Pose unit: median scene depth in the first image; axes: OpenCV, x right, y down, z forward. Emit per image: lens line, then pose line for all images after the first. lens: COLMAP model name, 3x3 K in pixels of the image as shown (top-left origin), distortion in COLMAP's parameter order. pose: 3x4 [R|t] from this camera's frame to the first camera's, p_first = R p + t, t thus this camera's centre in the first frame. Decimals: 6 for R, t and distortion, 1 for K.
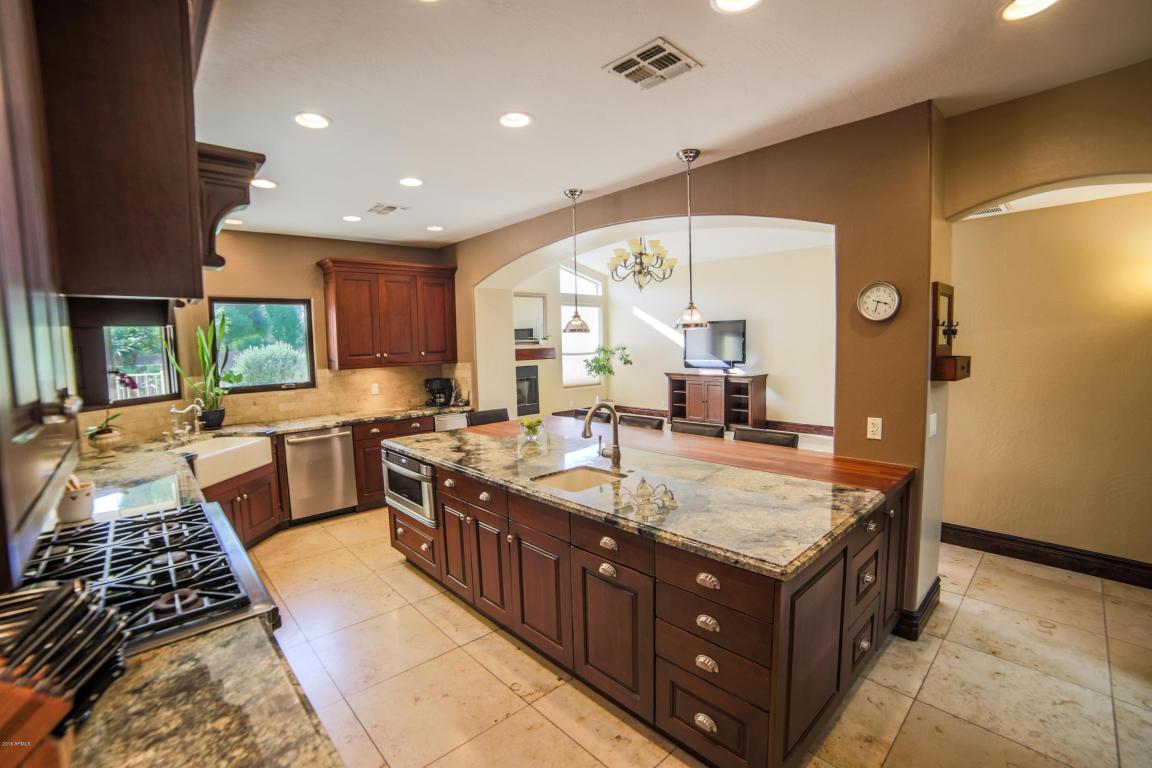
lens RADIAL K [[497.3, 0, 570.0], [0, 497.3, 392.5], [0, 0, 1]] dist [-0.039796, -0.000373]
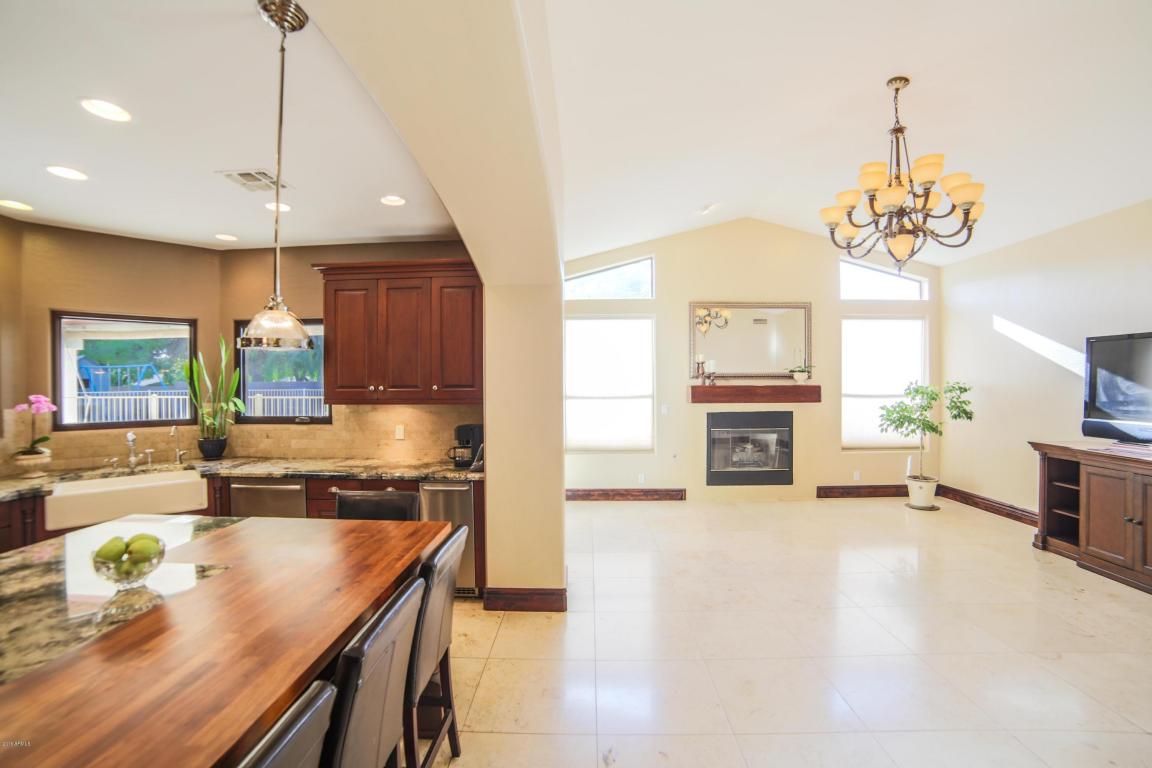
lens RADIAL K [[510.8, 0, 586.6], [0, 510.8, 386.9], [0, 0, 1]] dist [-0.040330, 0.003745]
pose [[0.737009, 0.030424, -0.675198, 0.367057], [-0.081993, 0.995633, -0.044637, -0.067776], [0.670891, 0.088259, 0.736285, 0.631136]]
